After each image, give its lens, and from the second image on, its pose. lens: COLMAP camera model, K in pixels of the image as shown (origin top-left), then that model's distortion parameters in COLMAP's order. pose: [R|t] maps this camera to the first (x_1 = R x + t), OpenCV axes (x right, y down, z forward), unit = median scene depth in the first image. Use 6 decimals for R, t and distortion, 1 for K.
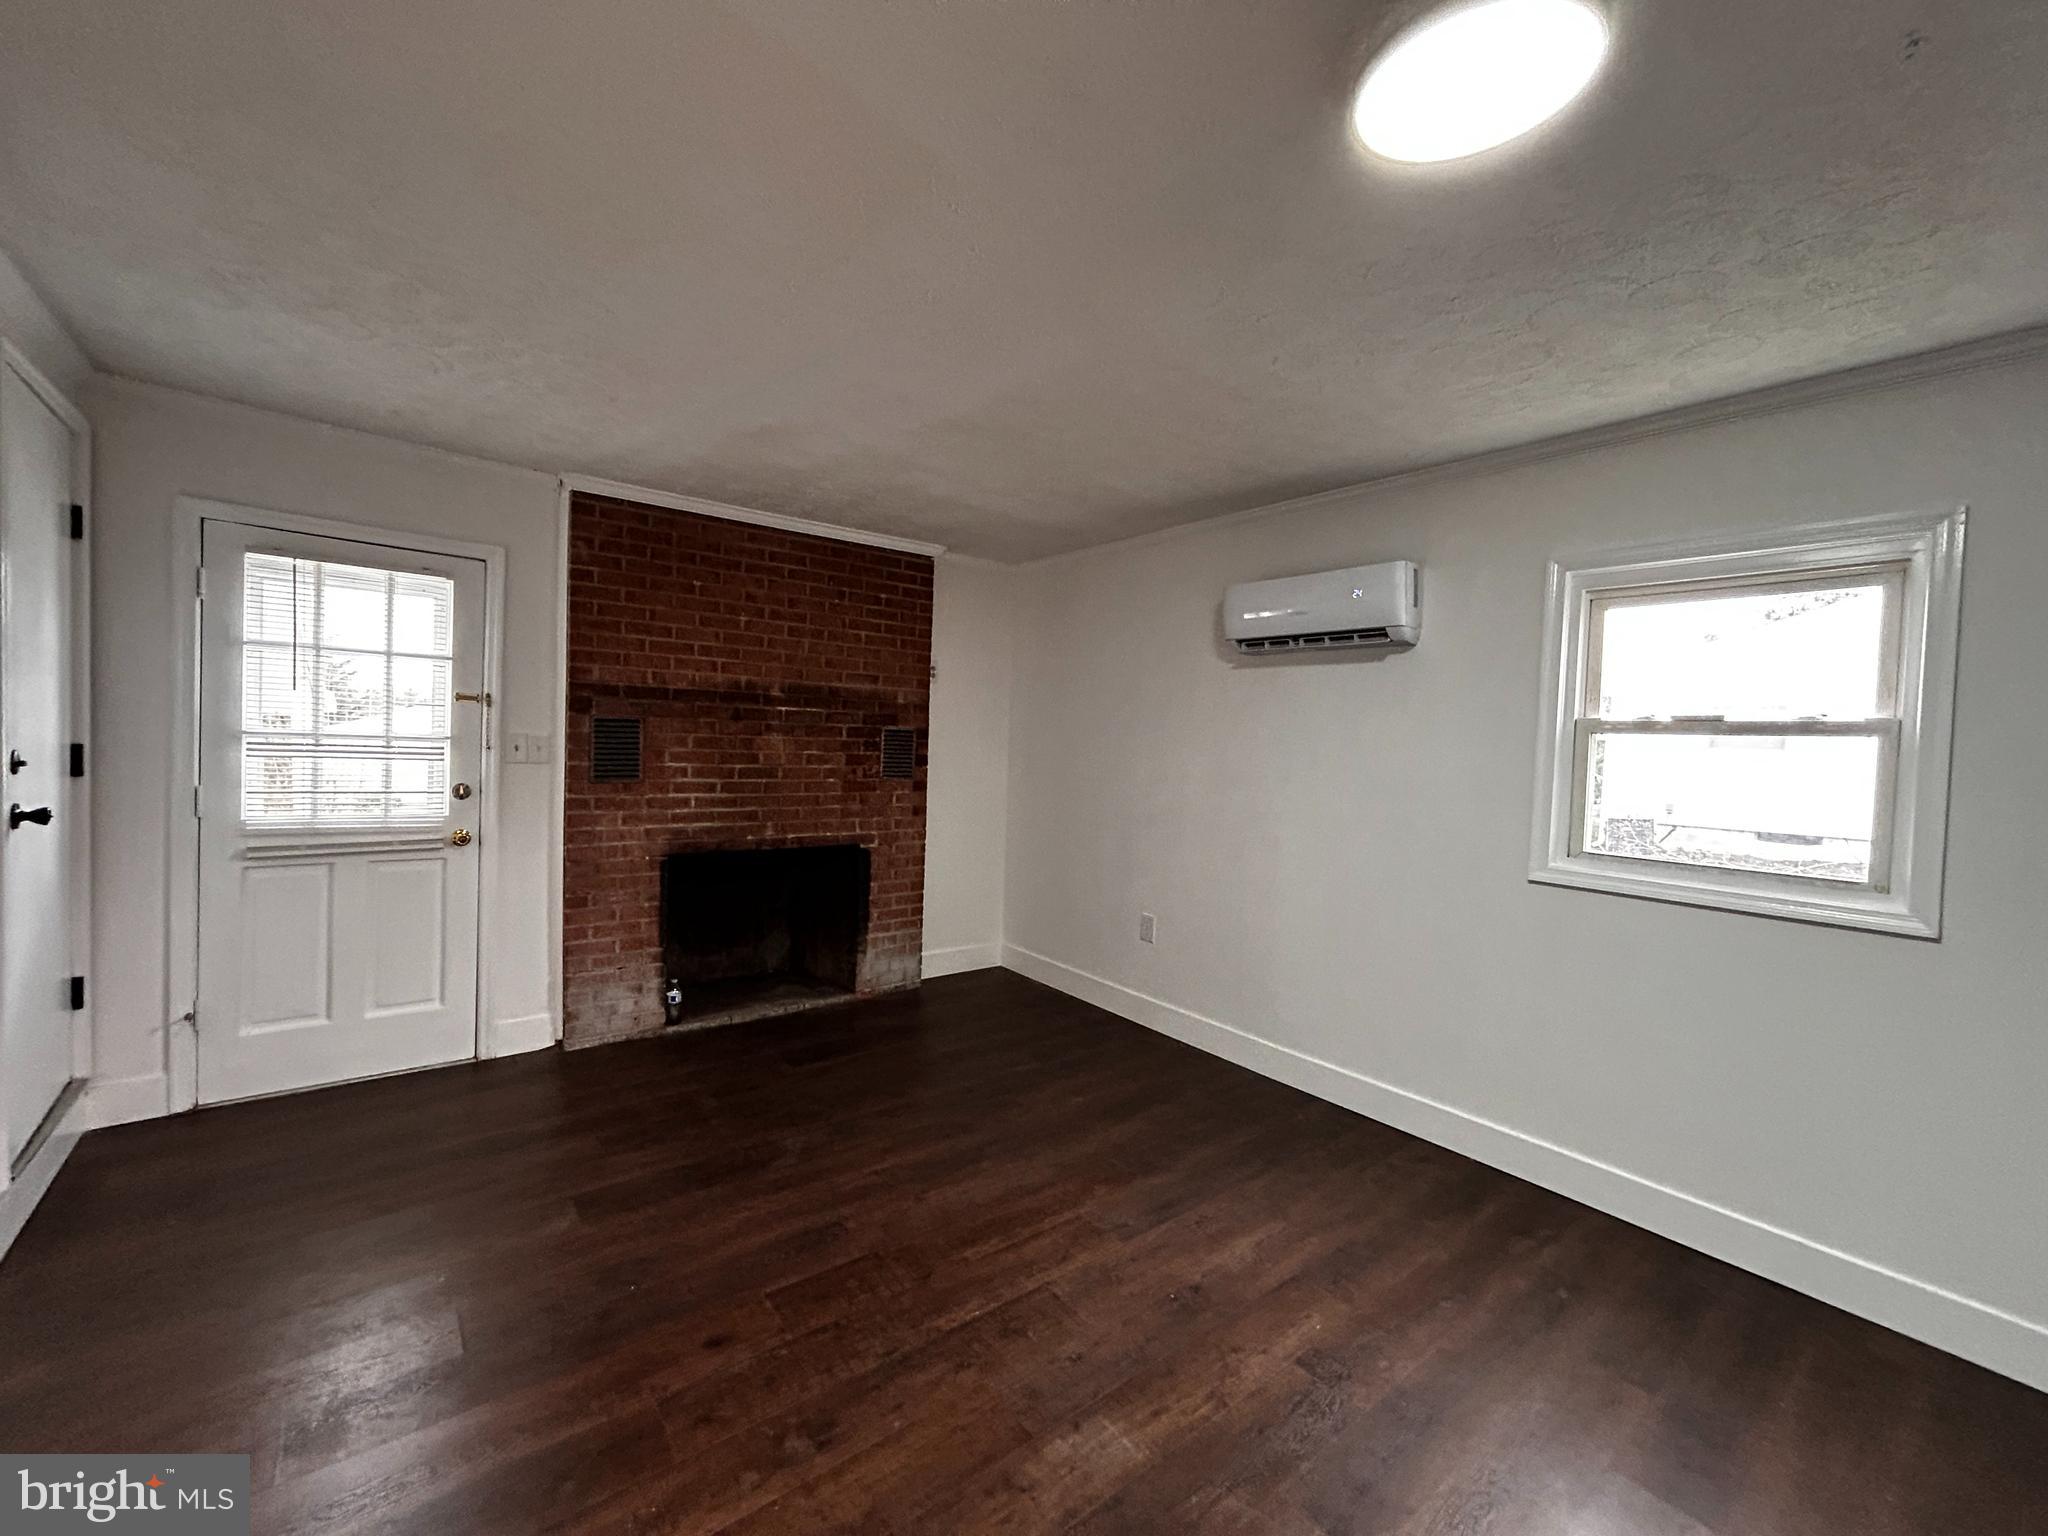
lens RADIAL K [[829.5, 0, 1025.8], [0, 829.5, 764.1], [0, 0, 1]] dist [0.000377, 0.000652]
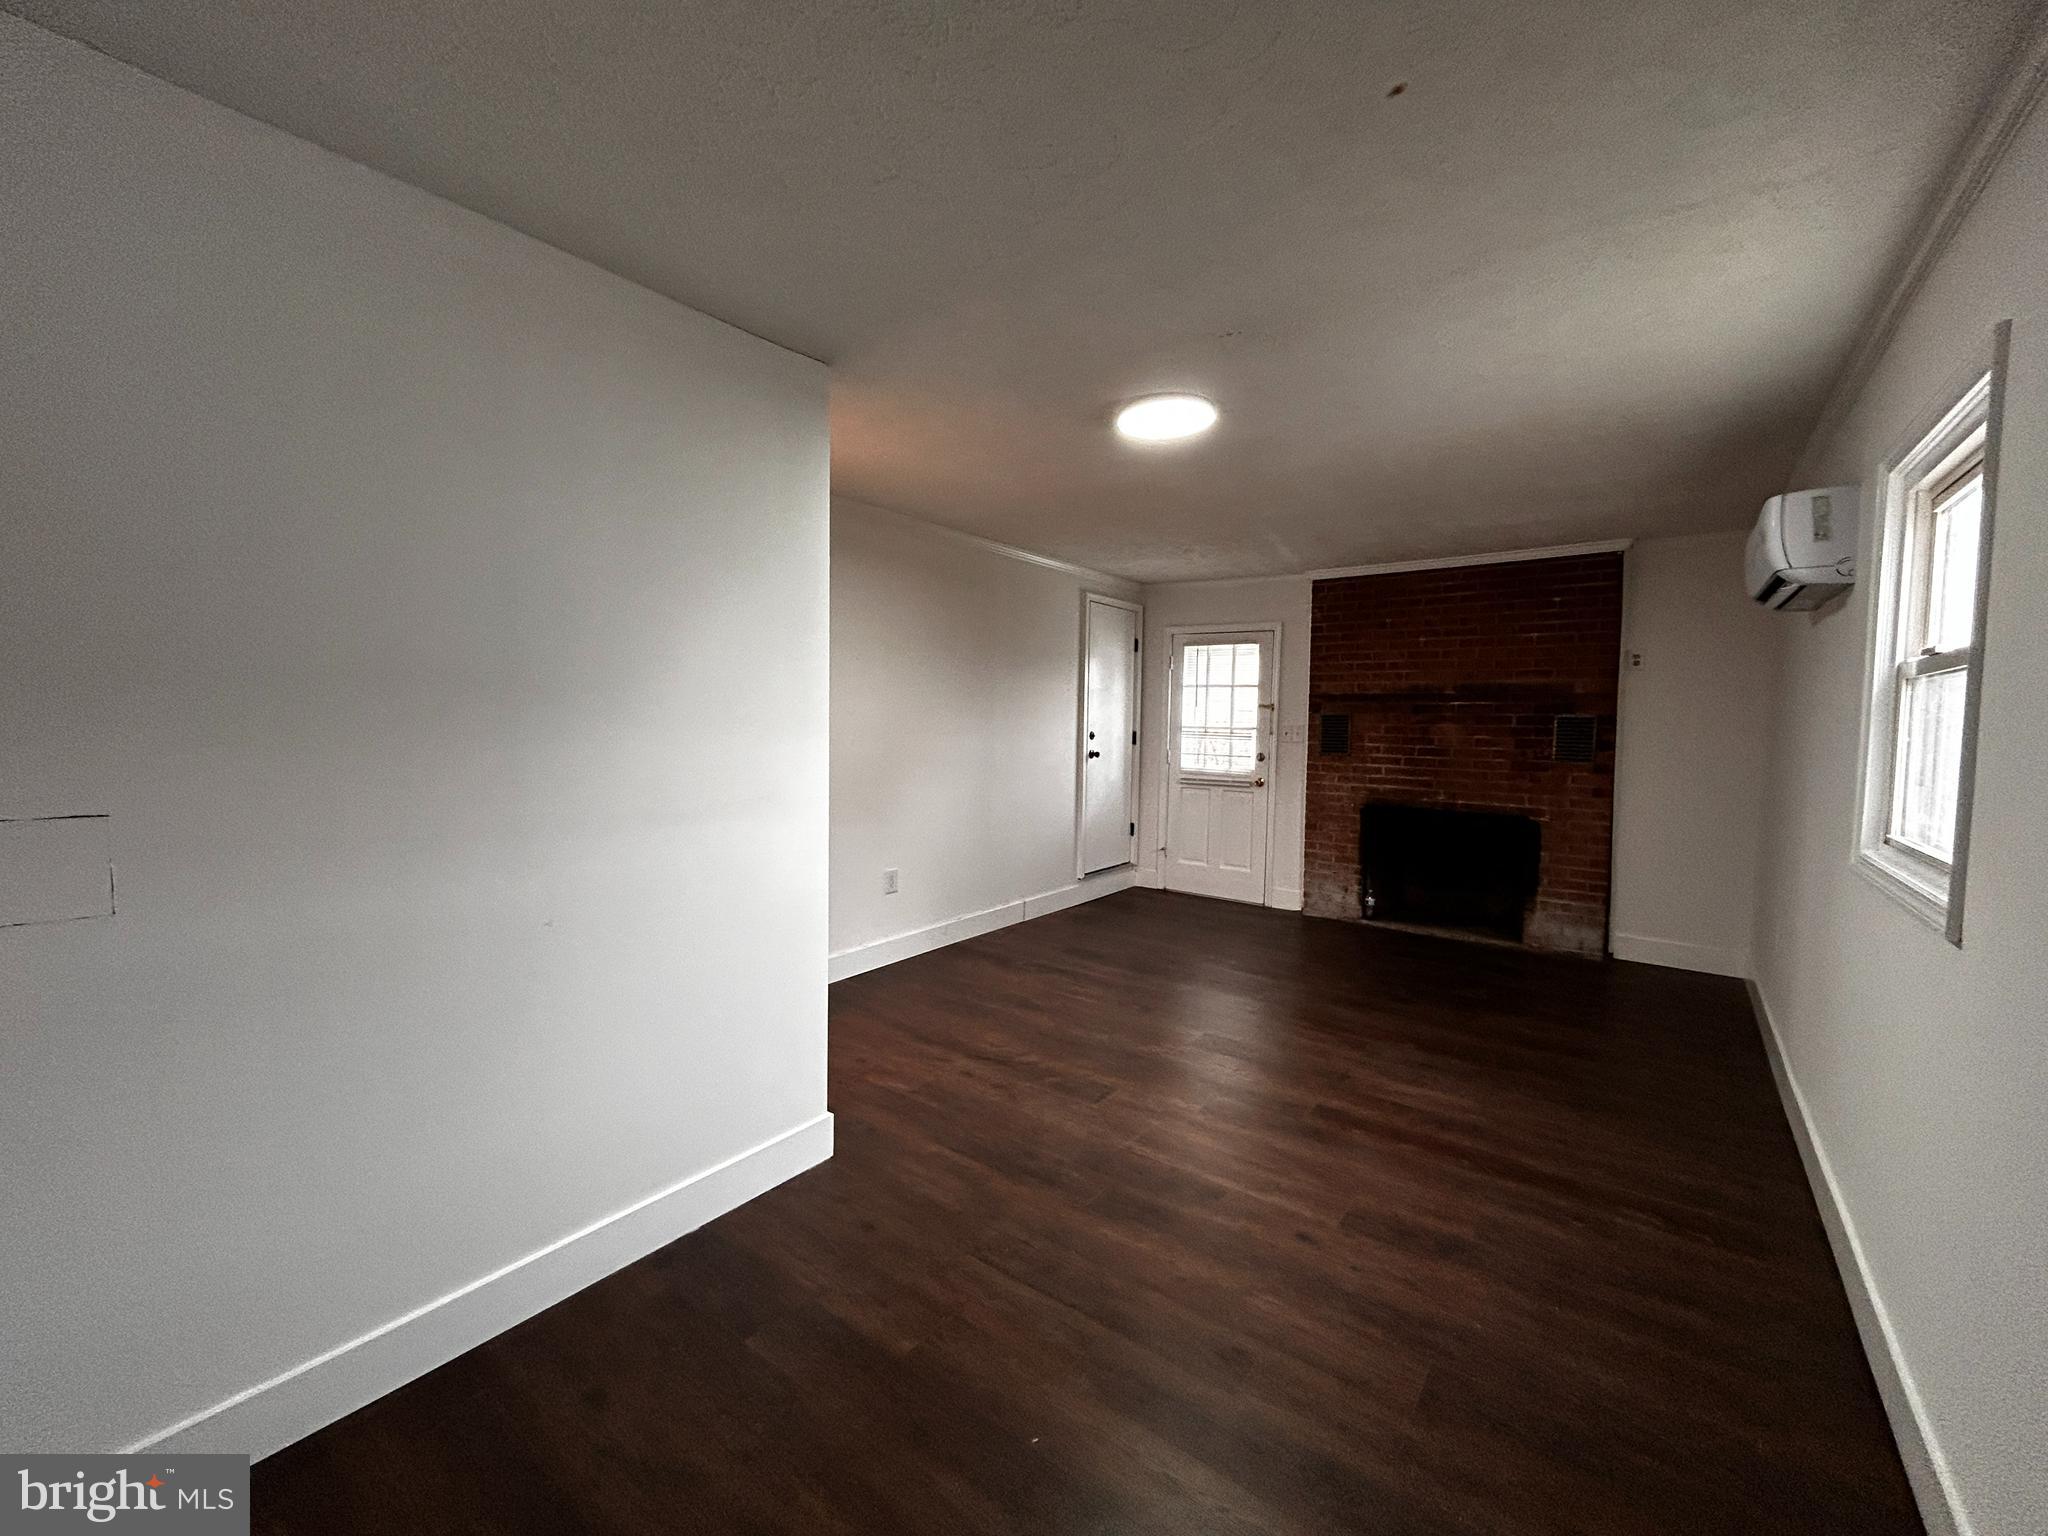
lens RADIAL K [[829.5, 0, 1014.7], [0, 829.5, 769.7], [0, 0, 1]] dist [0.000377, 0.000652]
pose [[0.237748, 0.026992, -0.970952, 0.906667], [-0.036281, 0.999163, 0.018893, 0.041907], [0.970649, 0.030735, 0.238529, 0.023134]]
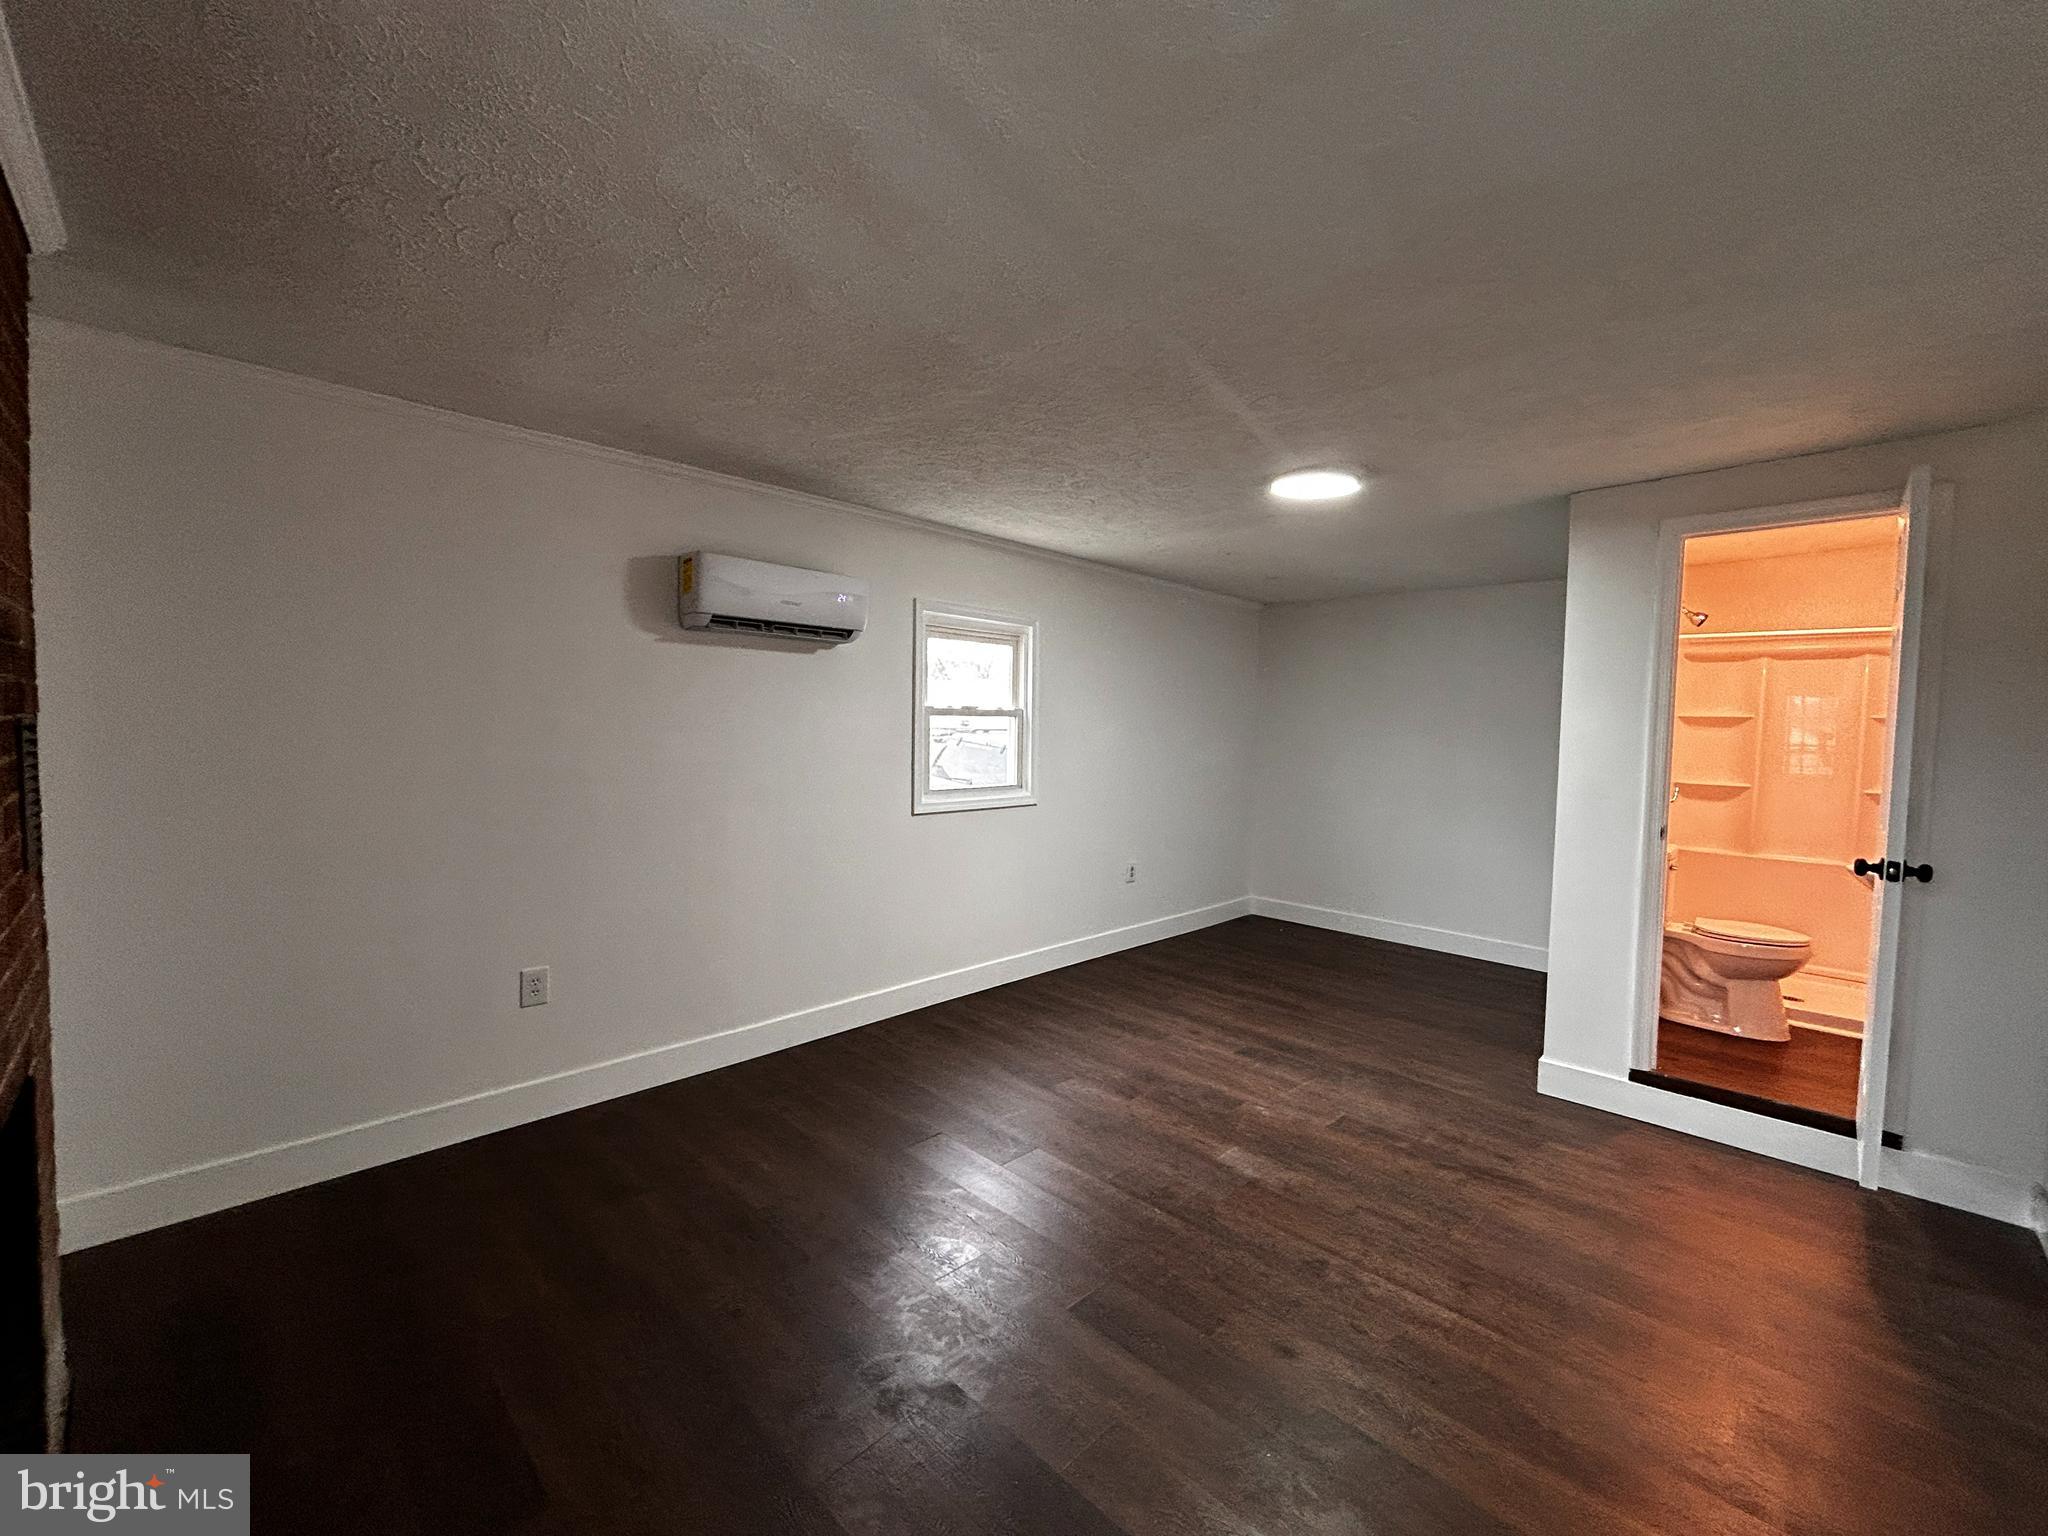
lens RADIAL K [[829.5, 0, 1006.9], [0, 829.5, 766.4], [0, 0, 1]] dist [0.000377, 0.000652]
pose [[-0.113614, -0.093770, 0.989090, -0.678107], [0.006000, 0.995453, 0.095063, -0.067249], [-0.993507, 0.016735, -0.112534, 0.762907]]
